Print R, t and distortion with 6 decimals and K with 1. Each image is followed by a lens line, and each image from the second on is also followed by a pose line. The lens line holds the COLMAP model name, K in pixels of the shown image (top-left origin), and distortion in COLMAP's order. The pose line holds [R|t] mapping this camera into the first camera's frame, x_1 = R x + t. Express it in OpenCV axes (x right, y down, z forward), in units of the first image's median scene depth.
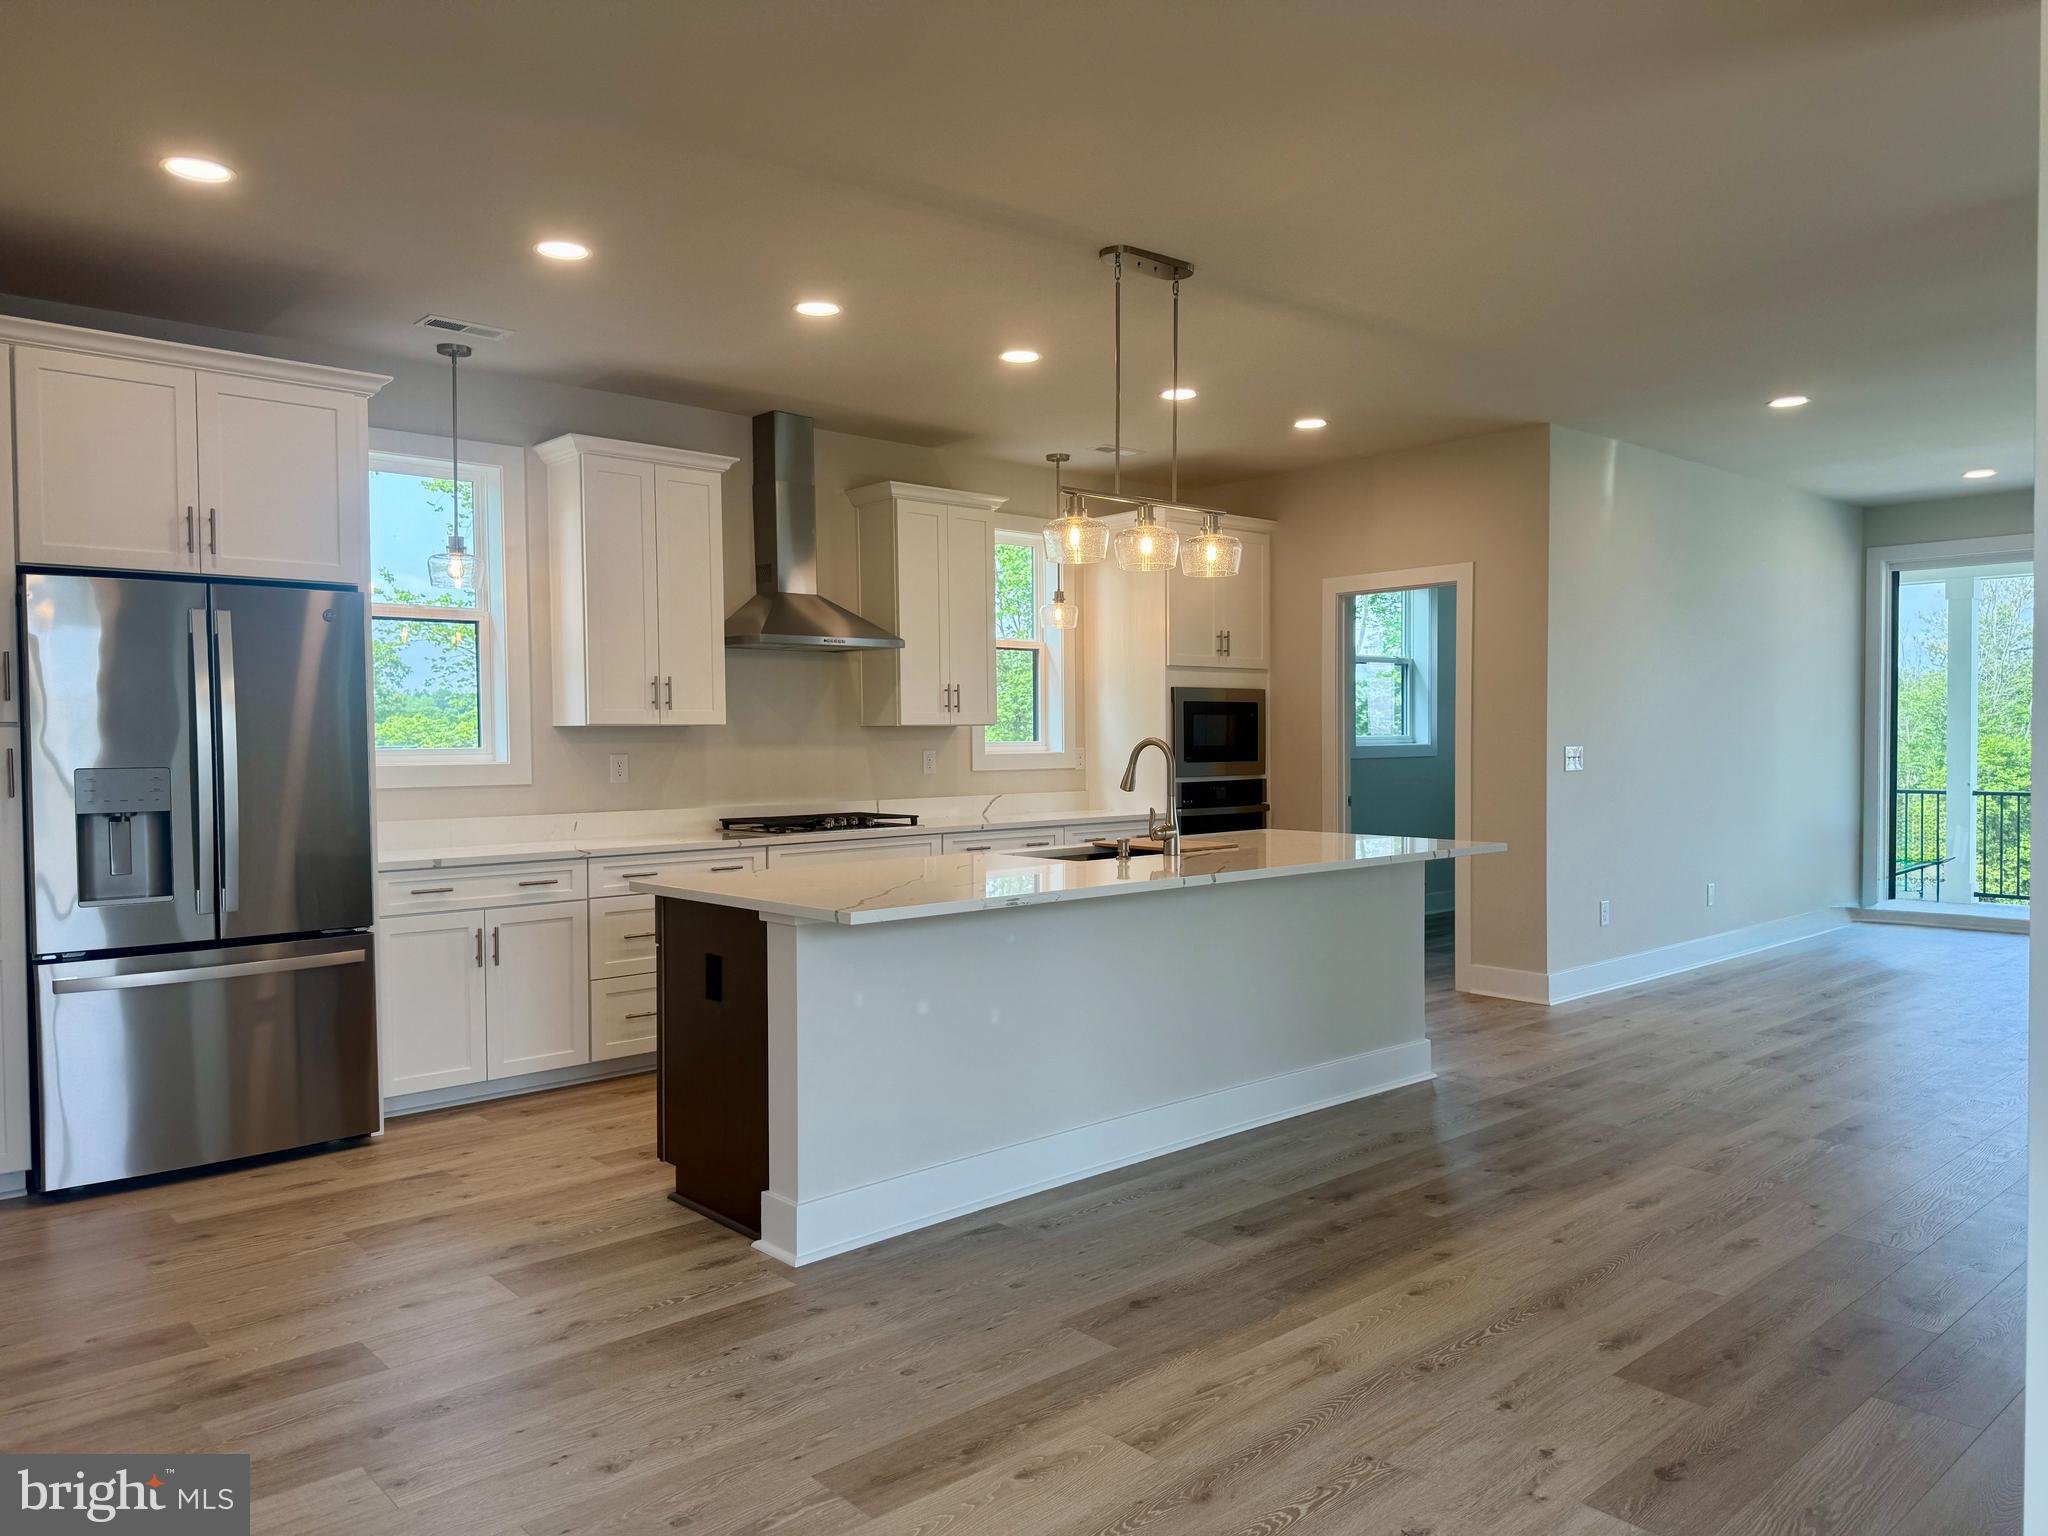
lens RADIAL K [[1421.2, 0, 1020.4], [0, 1421.2, 789.8], [0, 0, 1]] dist [0.141625, -0.247281]
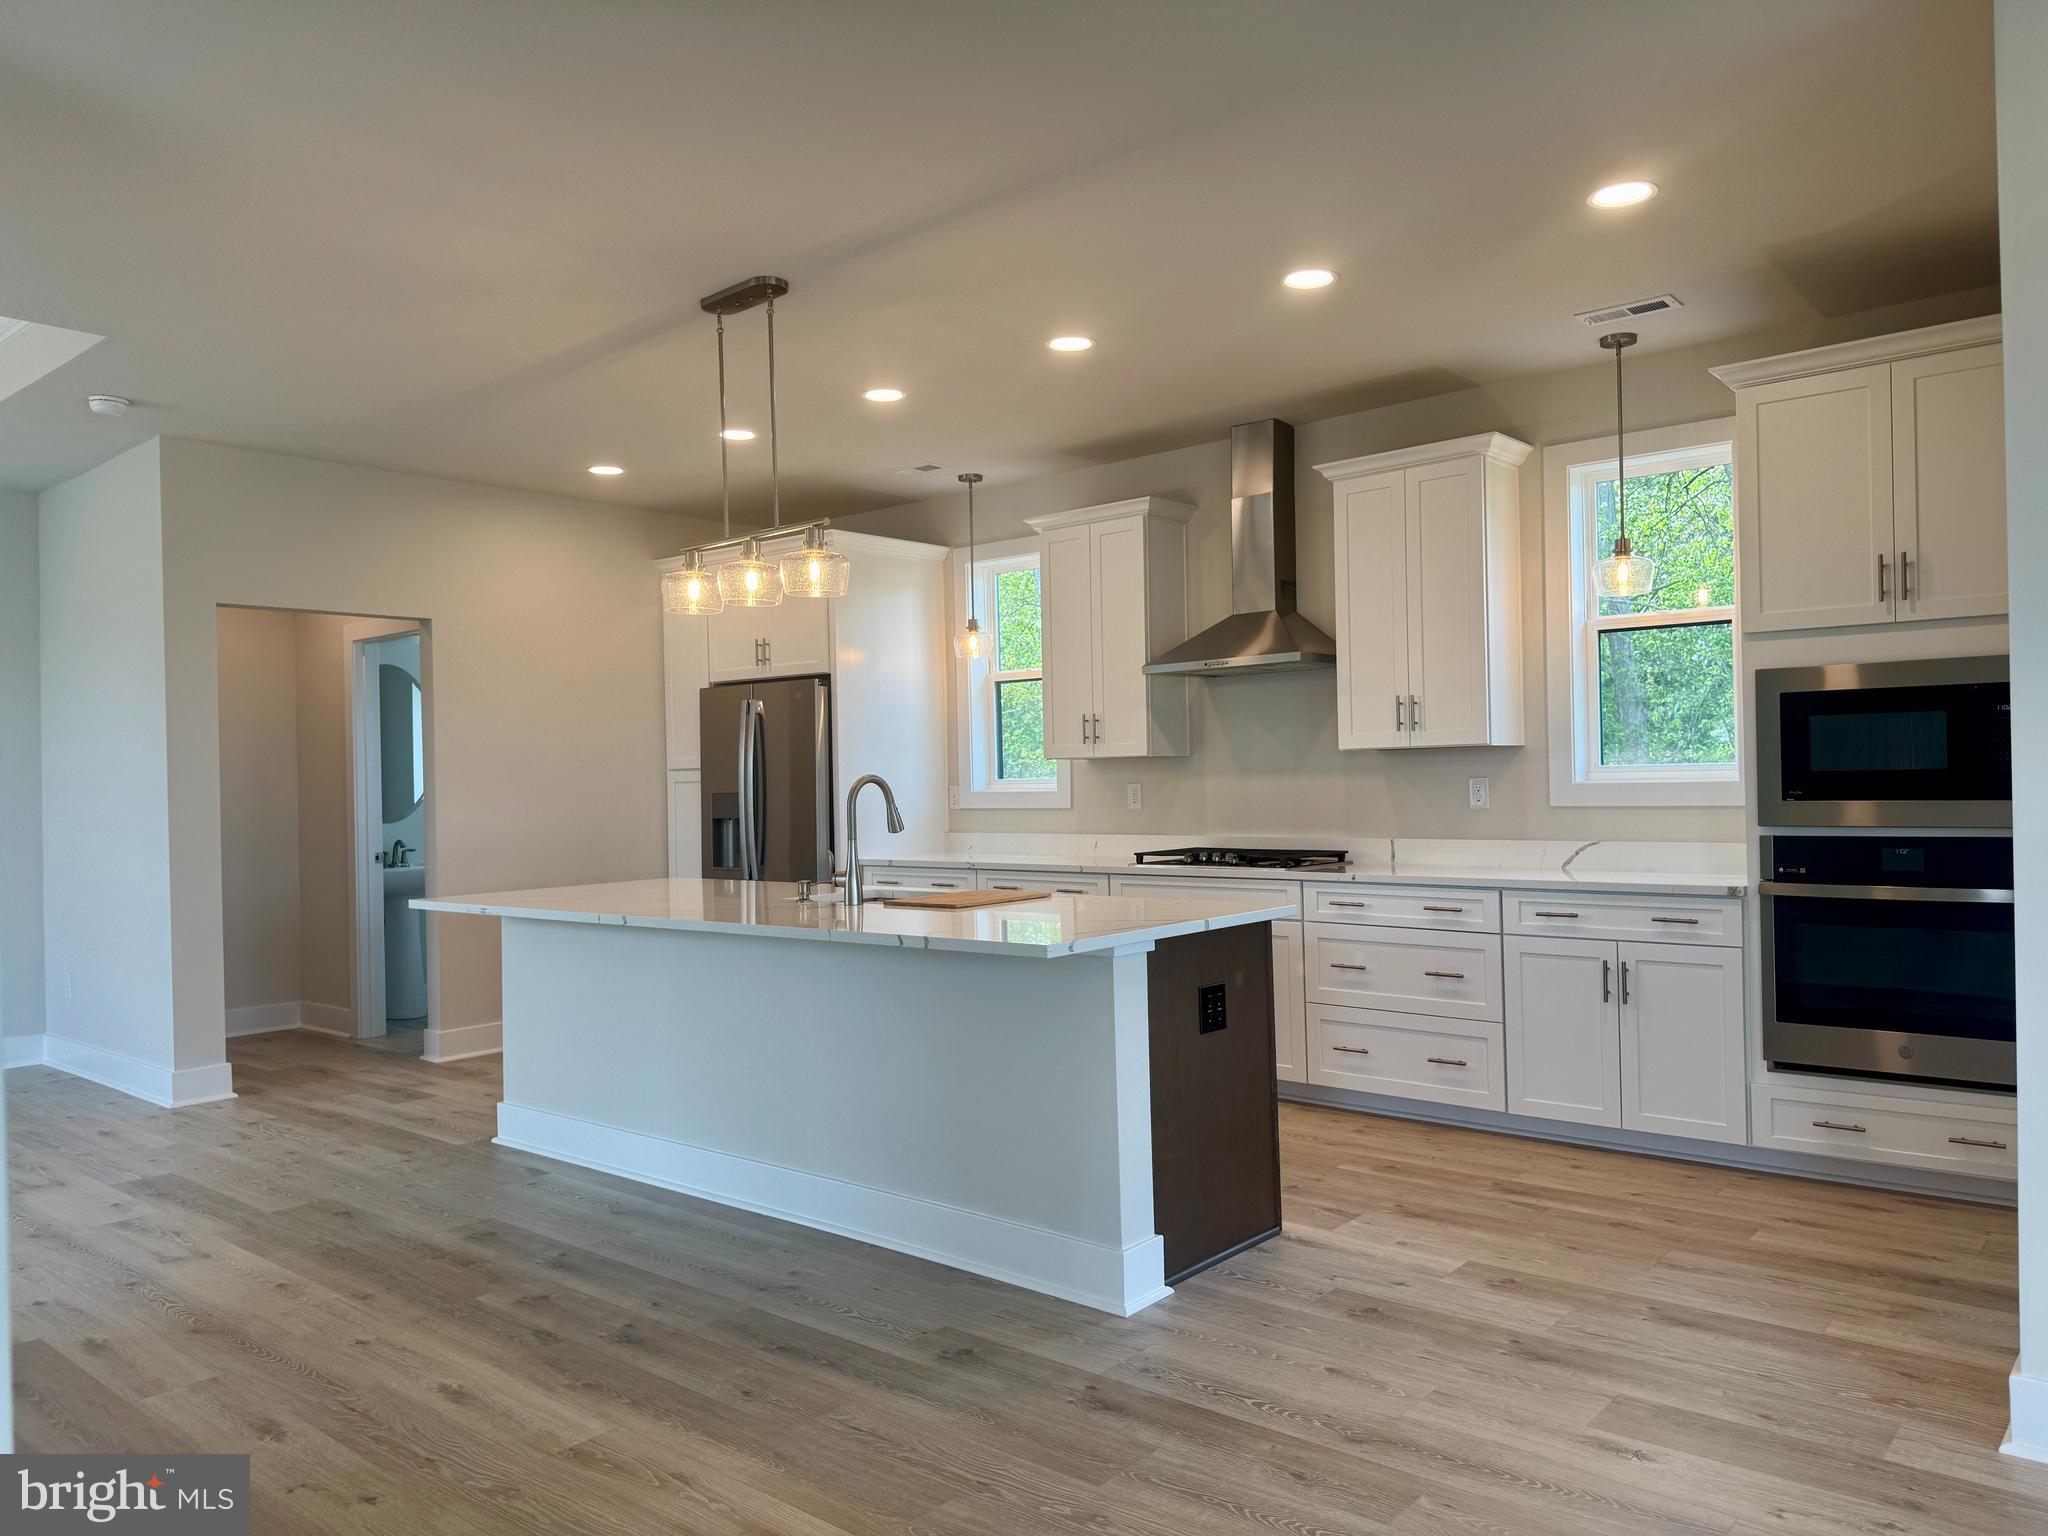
lens RADIAL K [[1430.8, 0, 1024.0], [0, 1430.8, 768.0], [0, 0, 1]] dist [0.074887, -0.080842]
pose [[0.134018, -0.001357, -0.990978, 1.038136], [-0.016829, 0.999852, -0.003645, -0.040251], [0.990836, 0.017166, 0.133975, 1.002068]]
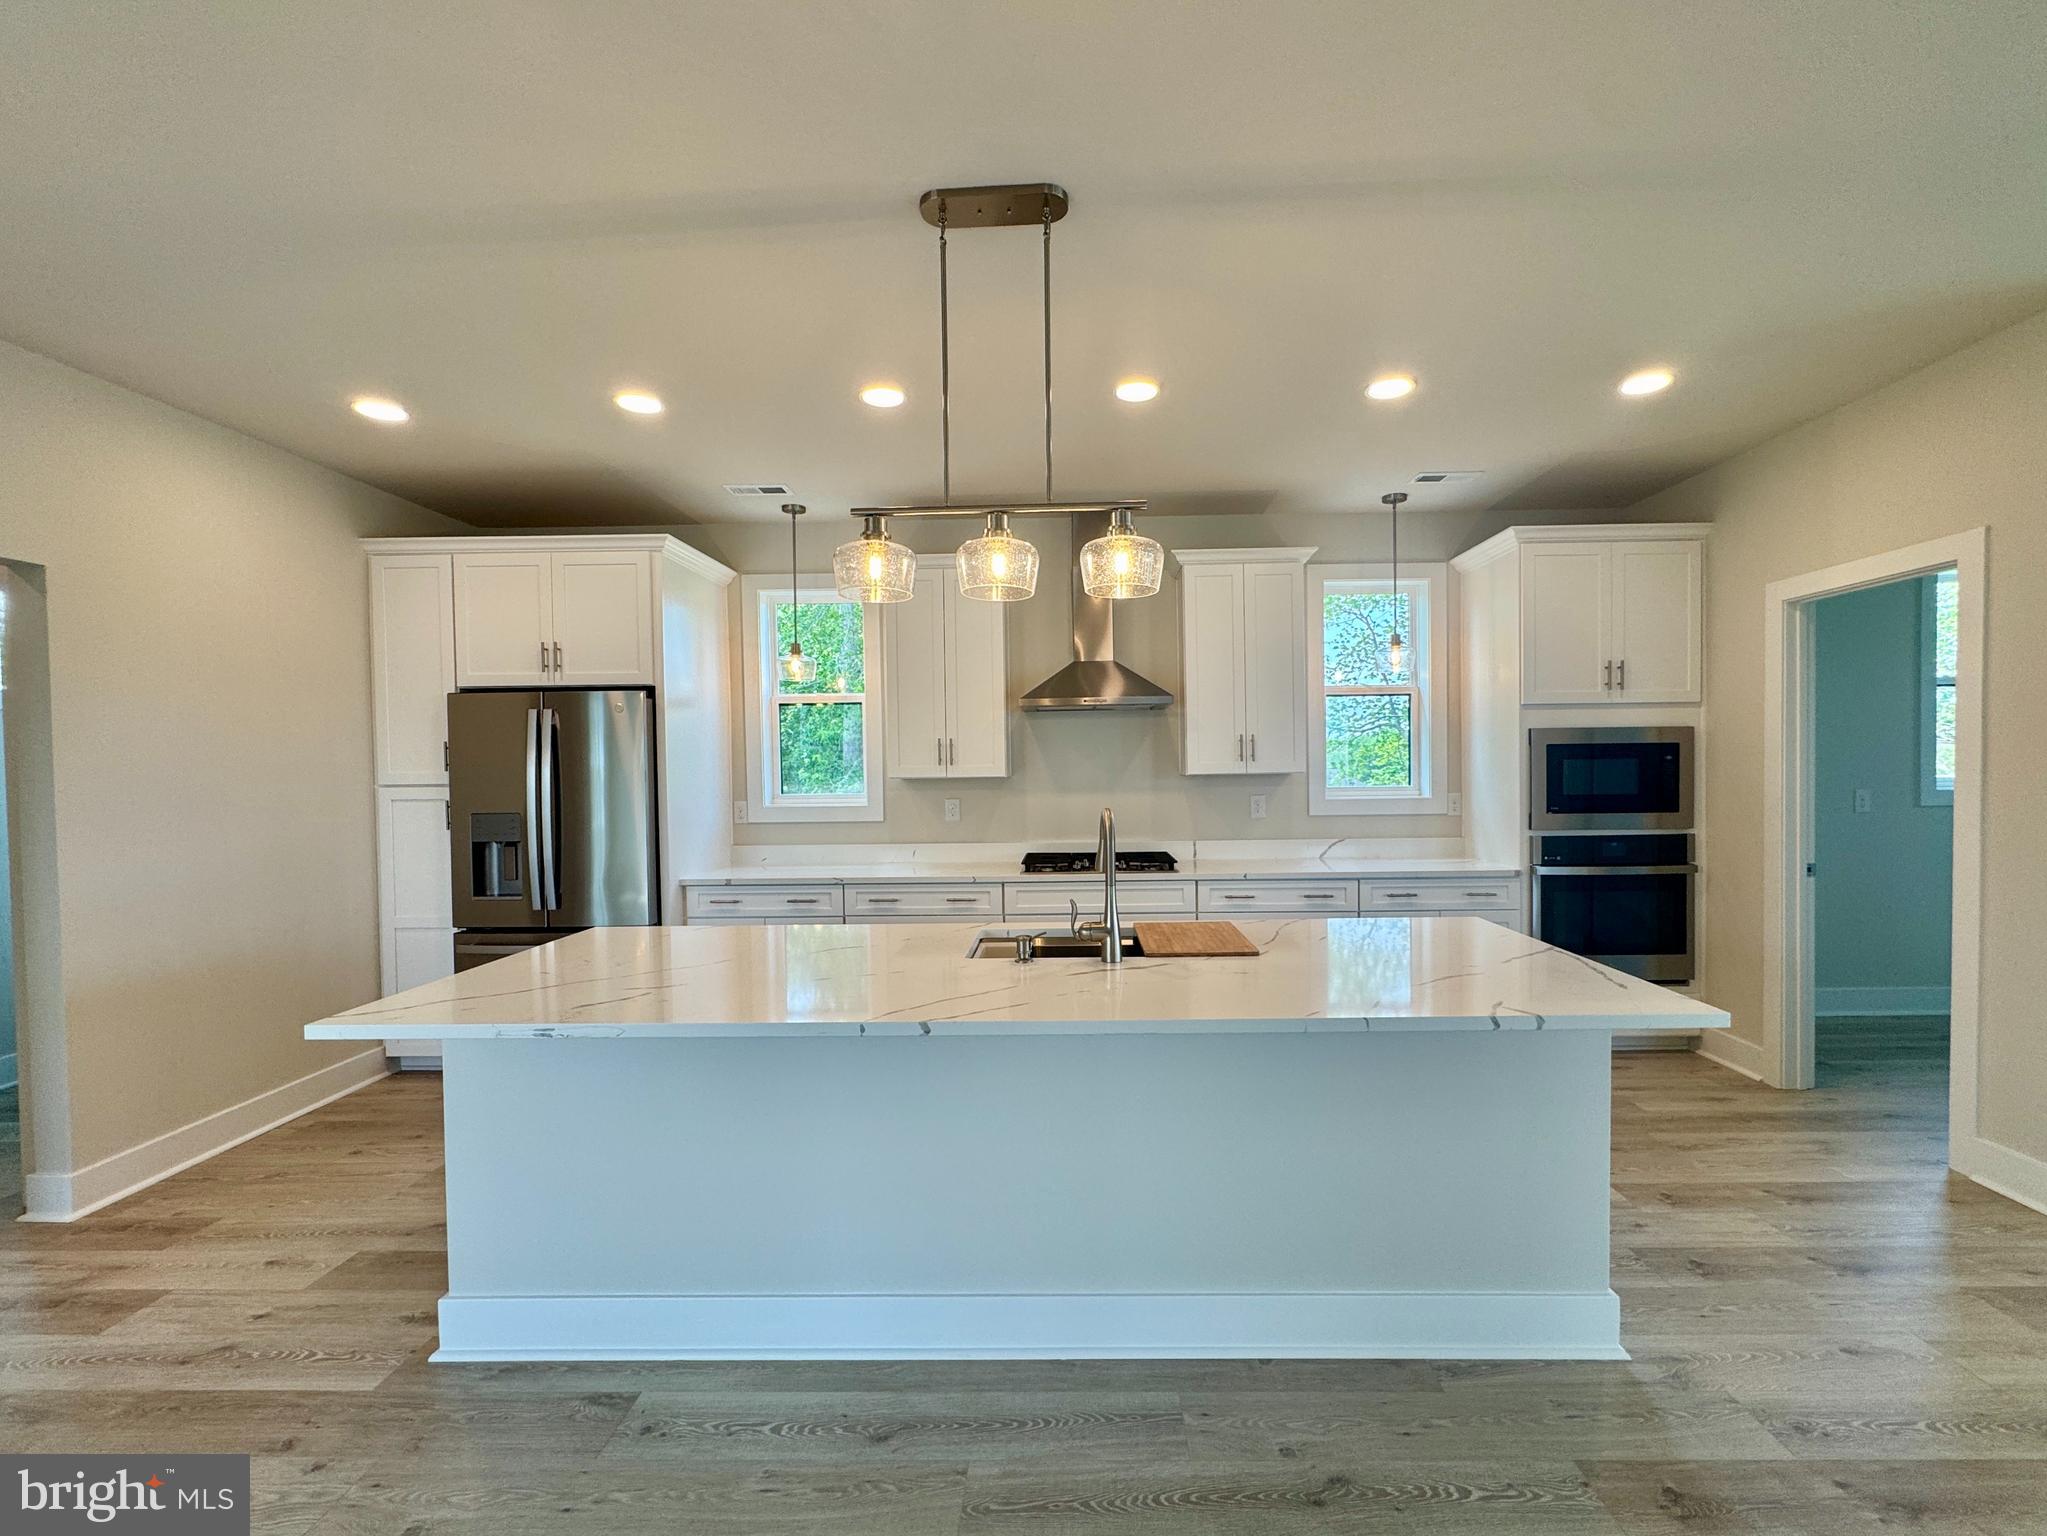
lens RADIAL K [[874.2, 0, 1051.5], [0, 874.2, 782.5], [0, 0, 1]] dist [-0.001465, 0.000073]
pose [[0.732828, 0.011401, -0.680319, 0.413747], [-0.018145, 0.999831, -0.002790, -0.050328], [0.680172, 0.014389, 0.732911, 0.636670]]
